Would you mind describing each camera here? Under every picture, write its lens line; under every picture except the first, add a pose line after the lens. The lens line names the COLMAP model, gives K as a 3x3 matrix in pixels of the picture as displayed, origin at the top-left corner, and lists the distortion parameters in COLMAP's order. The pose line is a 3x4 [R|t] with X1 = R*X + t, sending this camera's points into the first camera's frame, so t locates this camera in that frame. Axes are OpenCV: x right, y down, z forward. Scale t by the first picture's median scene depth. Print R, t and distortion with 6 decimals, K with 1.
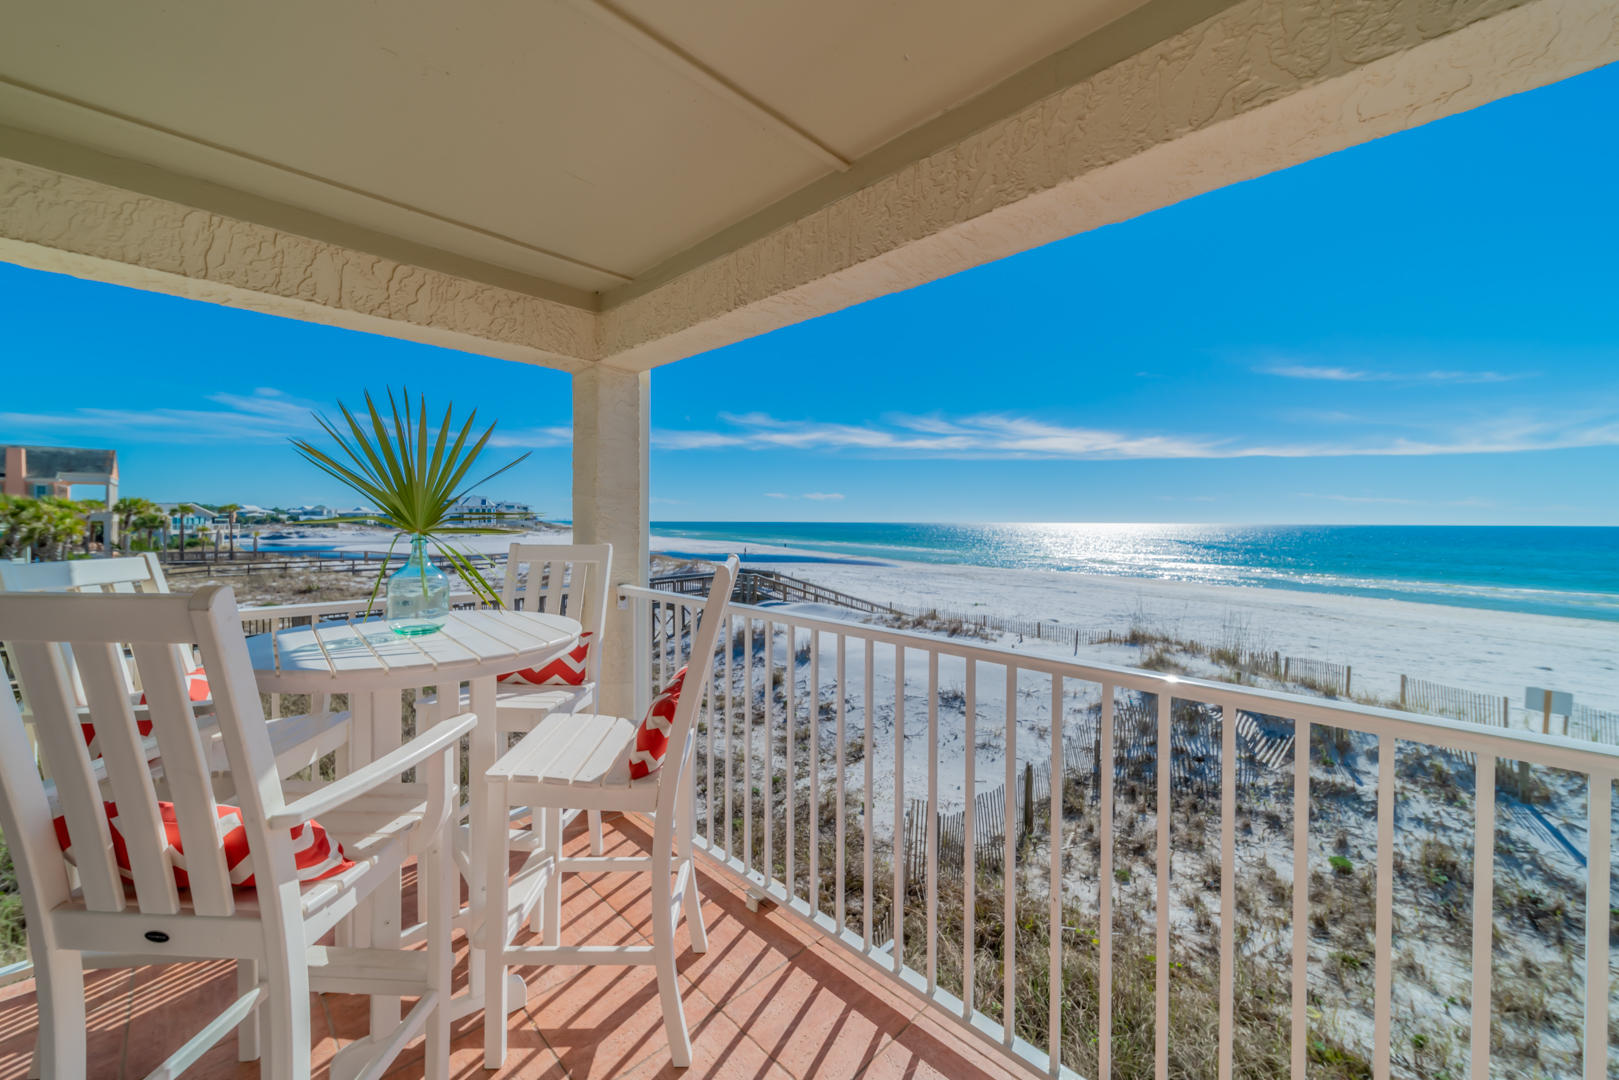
lens RADIAL K [[625.2, 0, 784.6], [0, 625.2, 527.5], [0, 0, 1]] dist [-0.002073, -0.000462]
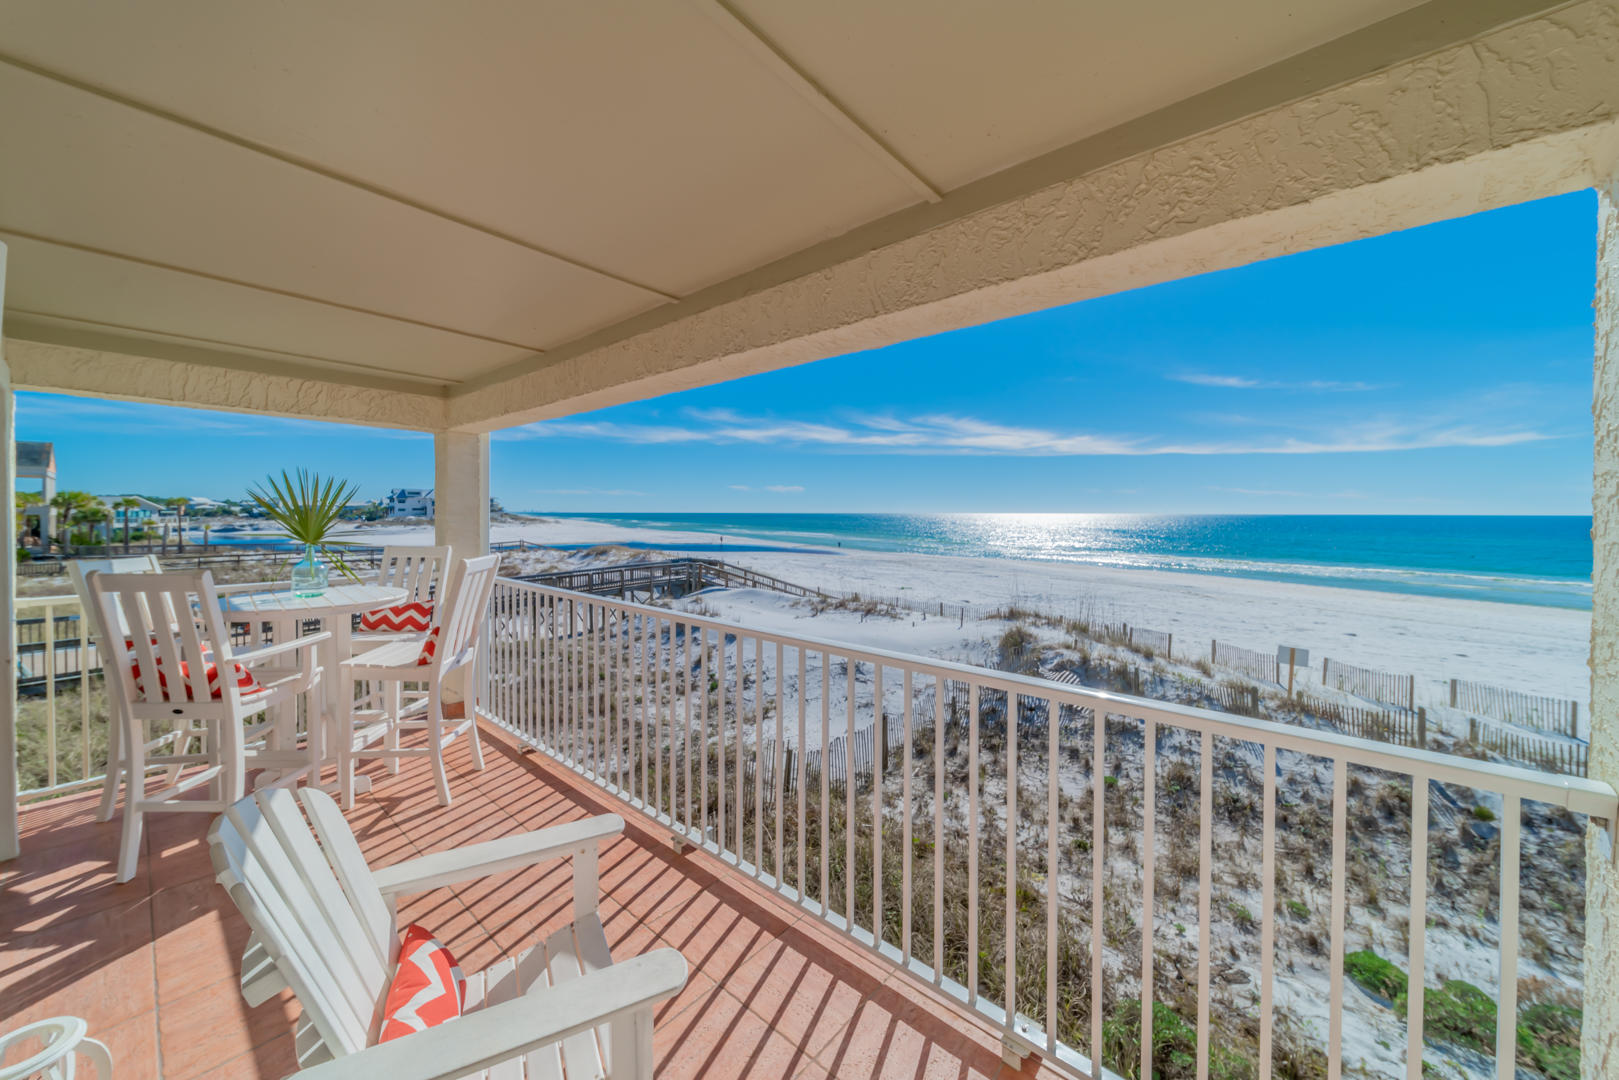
lens RADIAL K [[596.1, 0, 802.3], [0, 596.1, 522.1], [0, 0, 1]] dist [-0.003559, -0.000668]
pose [[0.996388, -0.003217, 0.084851, 0.053517], [0.002642, 0.999973, 0.006890, -0.004626], [-0.084870, -0.006640, 0.996370, -0.065518]]
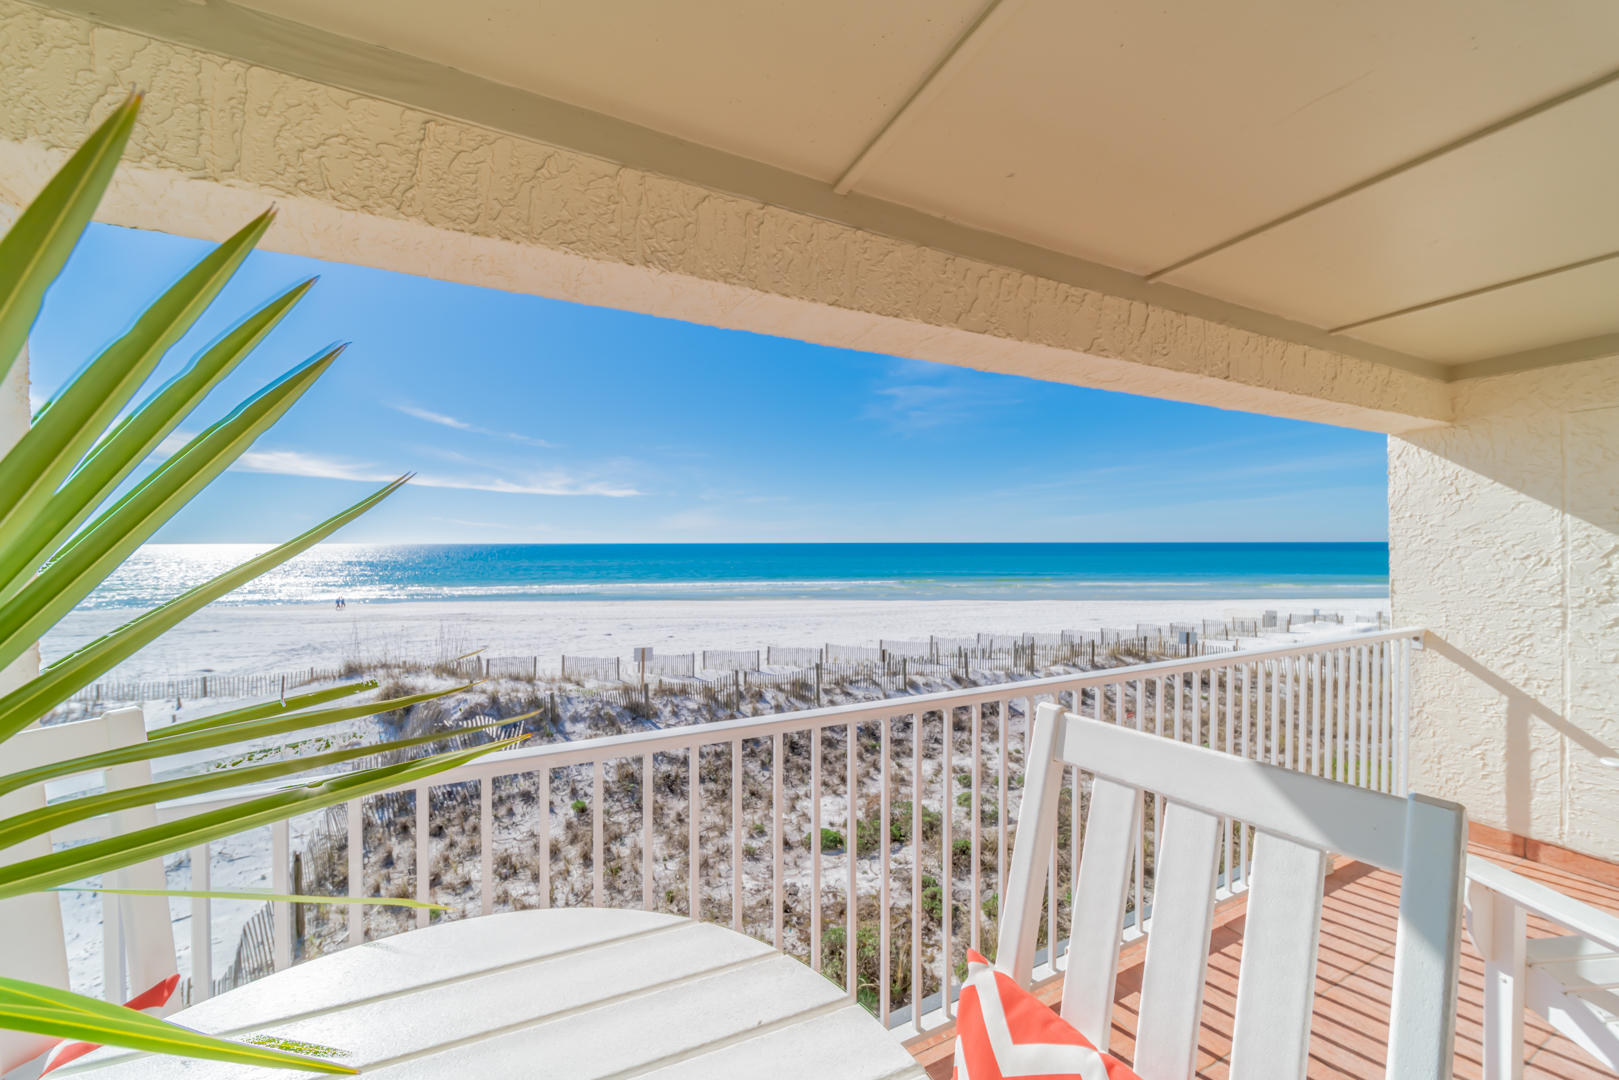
lens RADIAL K [[584.3, 0, 801.1], [0, 584.3, 547.6], [0, 0, 1]] dist [-0.001605, -0.000781]
pose [[0.304730, -0.015314, 0.952316, -0.051020], [0.014967, 0.999824, 0.011289, -0.006704], [-0.952321, 0.010814, 0.304905, 0.059270]]
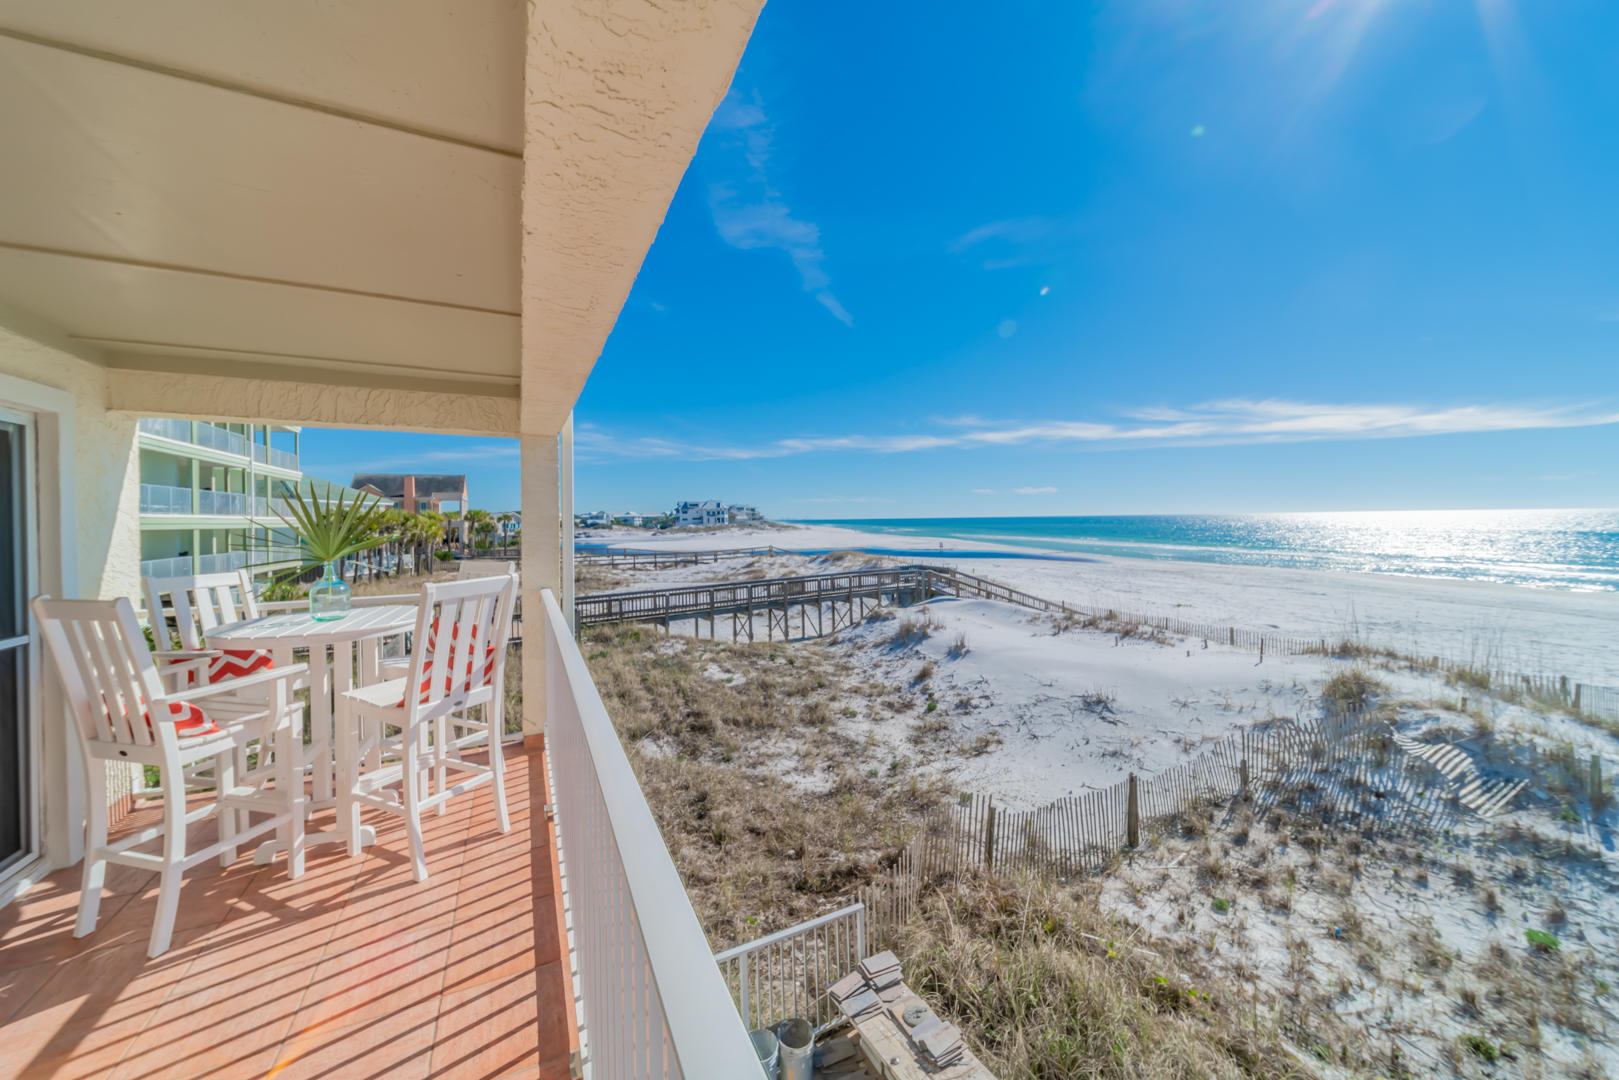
lens RADIAL K [[596.1, 0, 802.2], [0, 596.1, 523.9], [0, 0, 1]] dist [-0.003559, -0.000668]
pose [[0.948283, -0.015892, -0.317027, 0.085006], [0.015886, 0.999870, -0.002606, -0.004899], [0.317027, -0.002565, 0.948413, -0.009936]]
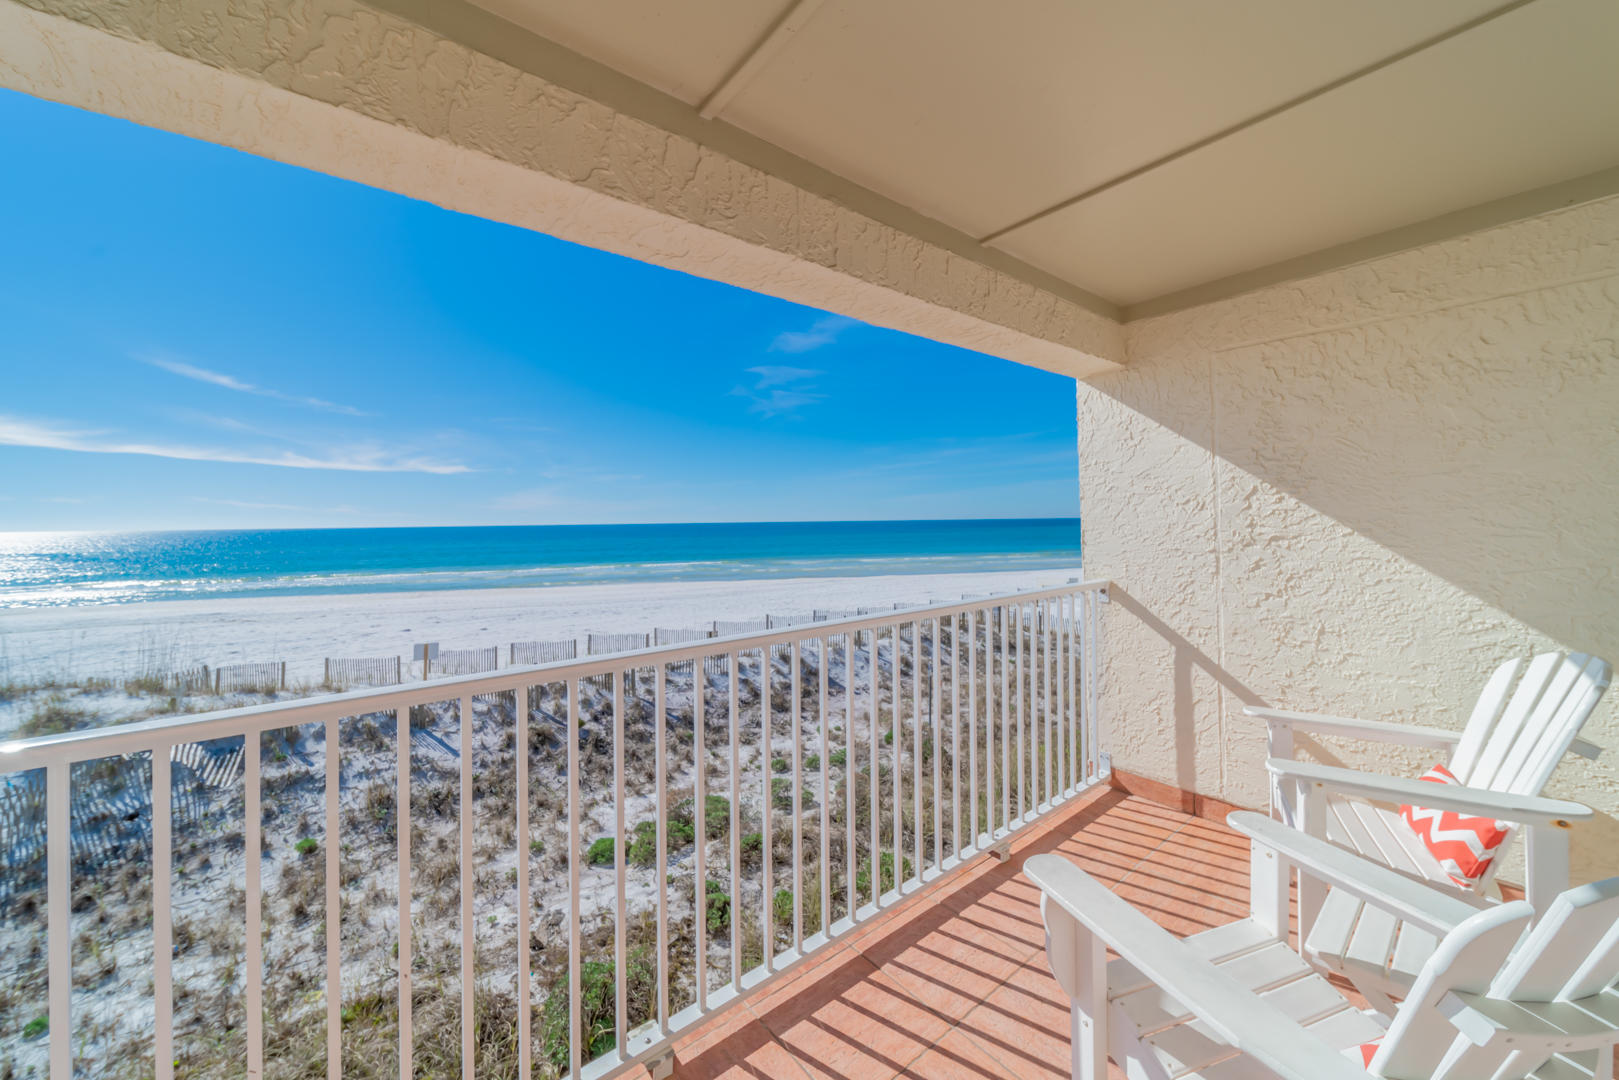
lens RADIAL K [[596.1, 0, 792.9], [0, 596.1, 517.3], [0, 0, 1]] dist [-0.003559, -0.000668]
pose [[0.086981, -0.000336, 0.996210, -0.018423], [0.025531, 0.999672, -0.001892, -0.000238], [-0.995883, 0.025599, 0.086961, 0.023627]]
